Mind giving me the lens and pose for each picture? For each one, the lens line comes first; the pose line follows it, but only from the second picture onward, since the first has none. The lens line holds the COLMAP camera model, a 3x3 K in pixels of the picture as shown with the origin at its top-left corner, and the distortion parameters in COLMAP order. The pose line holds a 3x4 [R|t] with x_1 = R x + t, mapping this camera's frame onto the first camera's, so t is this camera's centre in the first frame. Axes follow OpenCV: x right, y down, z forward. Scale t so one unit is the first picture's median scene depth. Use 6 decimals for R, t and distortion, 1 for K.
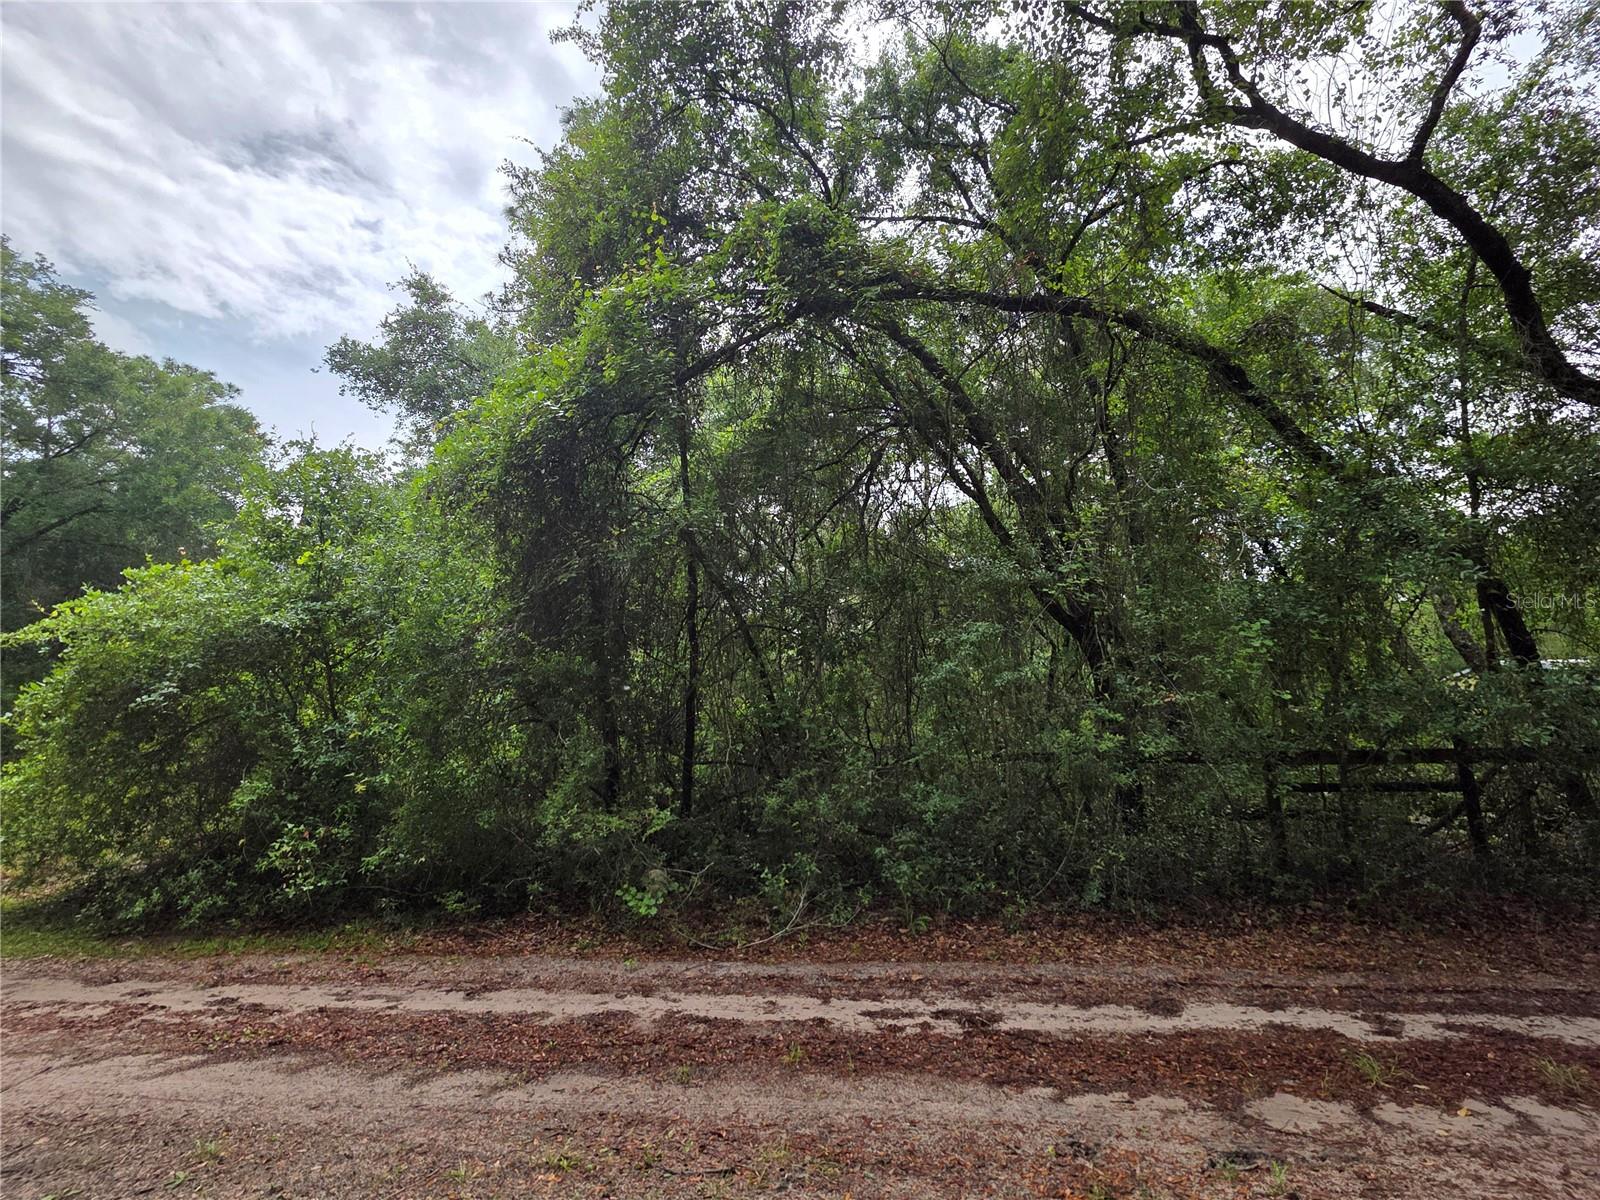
lens RADIAL K [[705.0, 0, 806.1], [0, 705.0, 593.4], [0, 0, 1]] dist [-0.002387, 0.001960]
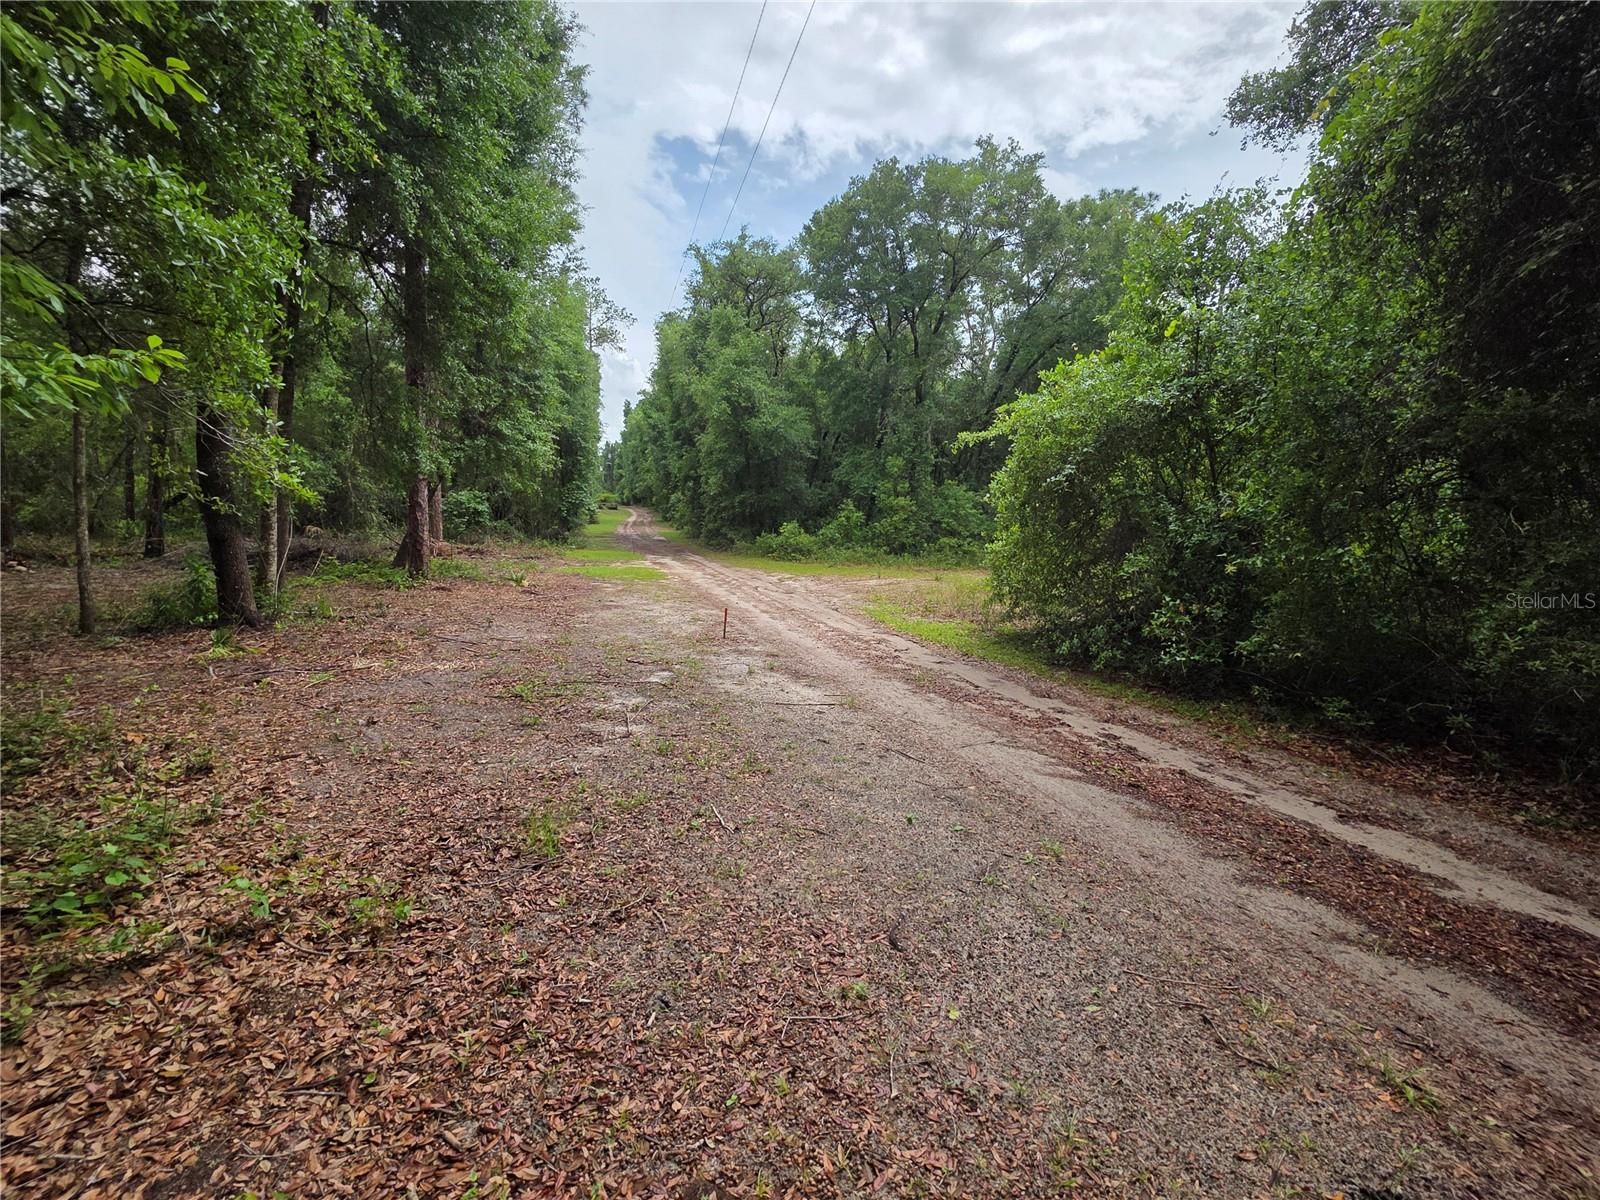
lens RADIAL K [[705.0, 0, 806.1], [0, 705.0, 593.4], [0, 0, 1]] dist [-0.002387, 0.001960]
pose [[0.399340, 0.116308, -0.909395, -0.002285], [0.145791, 0.971242, 0.188239, 0.048890], [0.905137, -0.207753, 0.370899, 0.134428]]
